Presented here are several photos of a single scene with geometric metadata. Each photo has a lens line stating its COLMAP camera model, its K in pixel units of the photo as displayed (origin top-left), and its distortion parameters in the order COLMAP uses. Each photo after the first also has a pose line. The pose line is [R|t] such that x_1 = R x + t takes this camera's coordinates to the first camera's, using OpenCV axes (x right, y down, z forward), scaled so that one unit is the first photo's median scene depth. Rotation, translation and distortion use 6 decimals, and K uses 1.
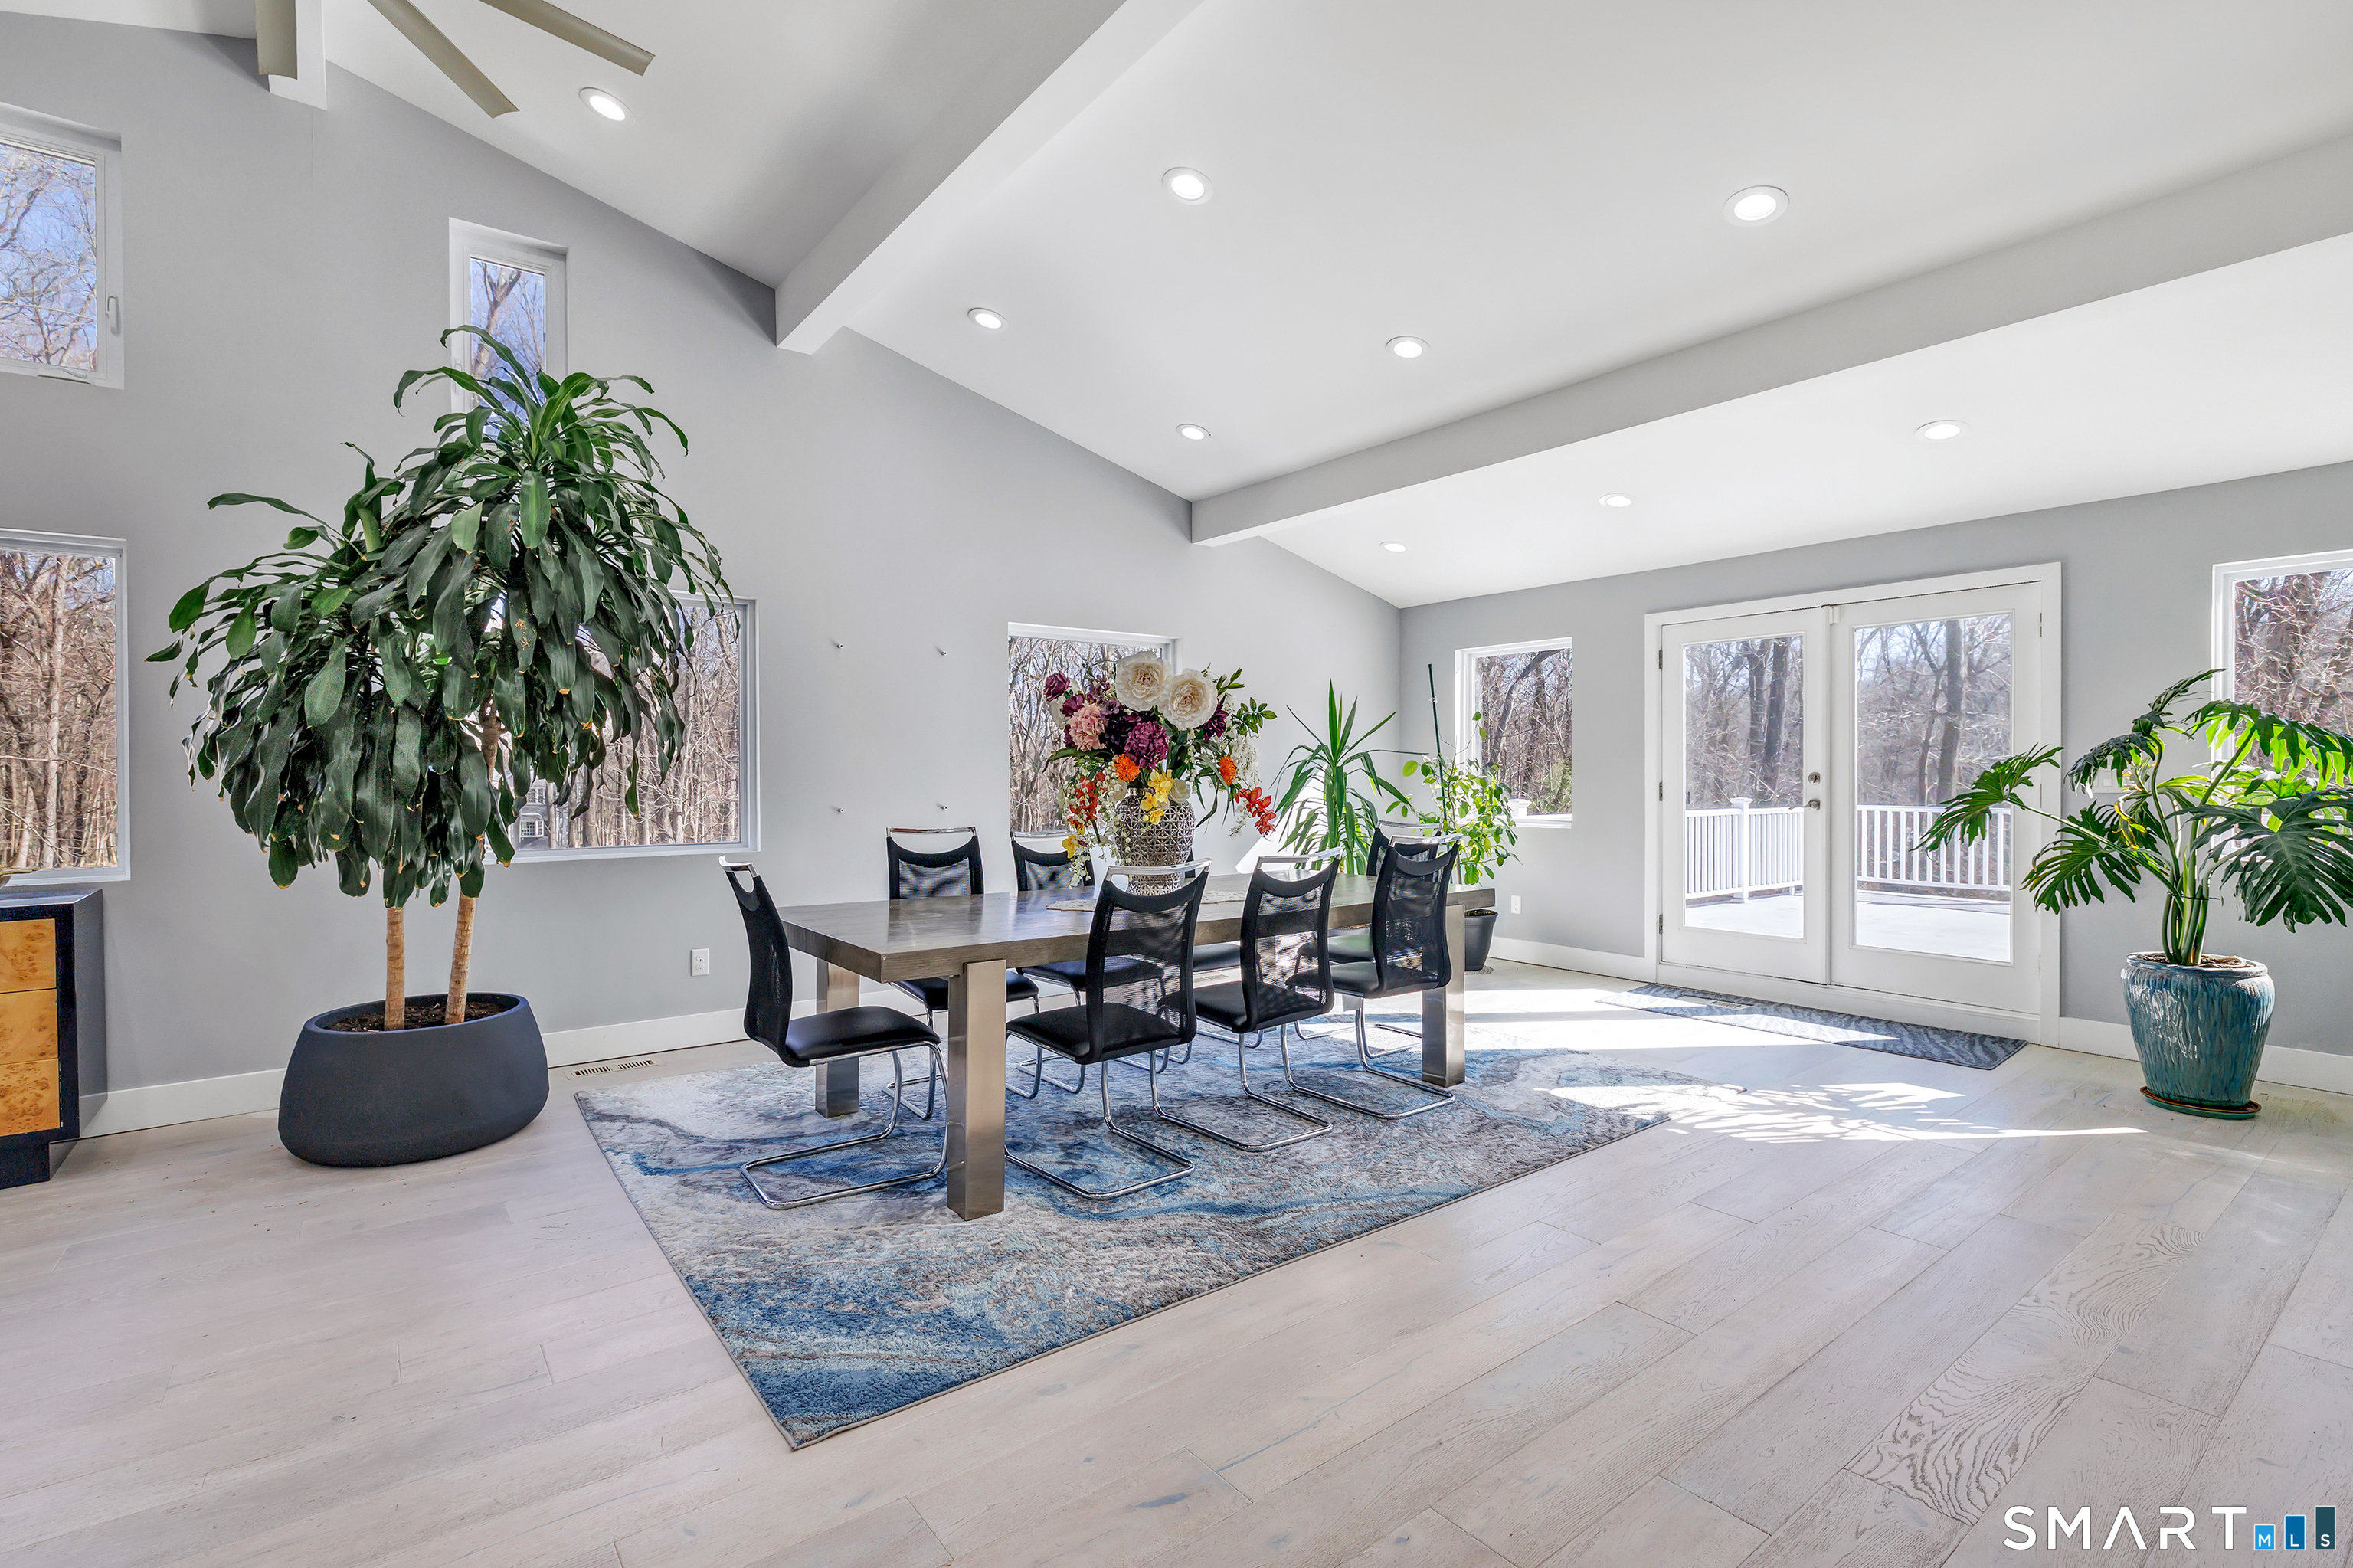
lens RADIAL K [[1083.9, 0, 1177.4], [0, 1083.9, 778.7], [0, 0, 1]] dist [-0.002534, 0.000134]
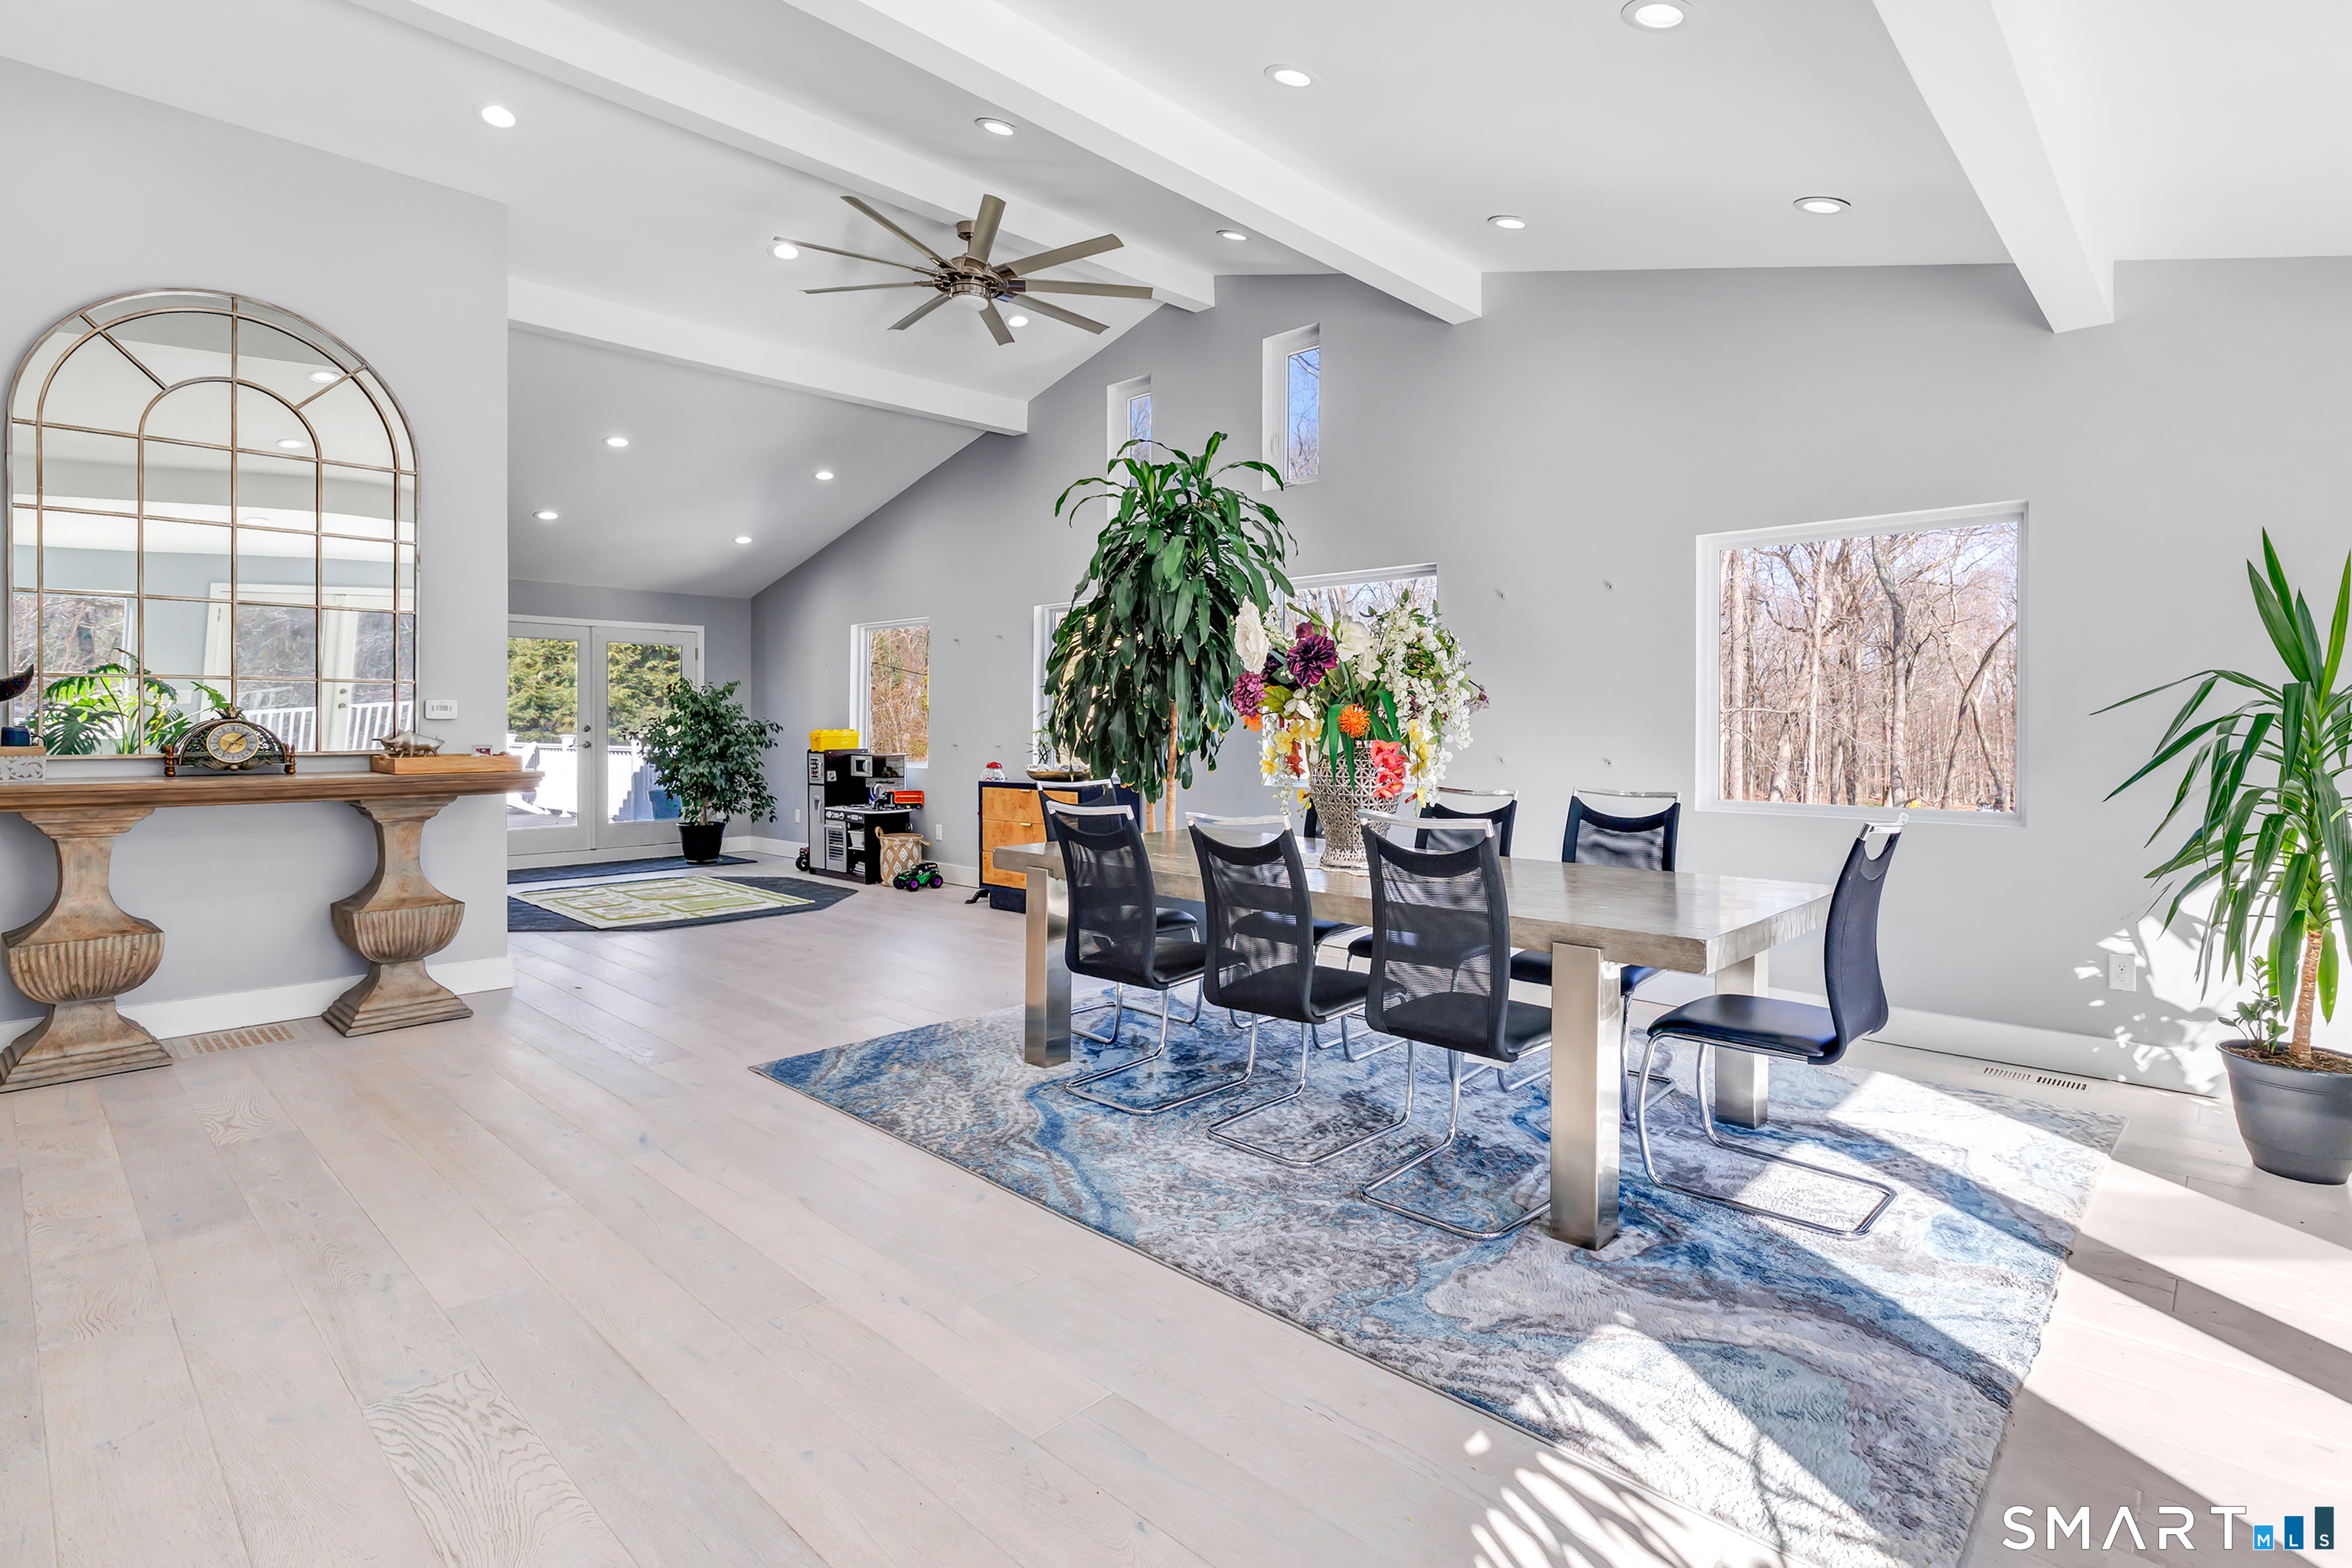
lens RADIAL K [[1173.9, 0, 1261.3], [0, 1173.9, 726.3], [0, 0, 1]] dist [-0.003220, 0.001027]
pose [[0.179413, 0.011367, -0.983708, 0.939038], [-0.017208, 0.999817, 0.008415, -0.010428], [0.983623, 0.015418, 0.179575, 0.766165]]
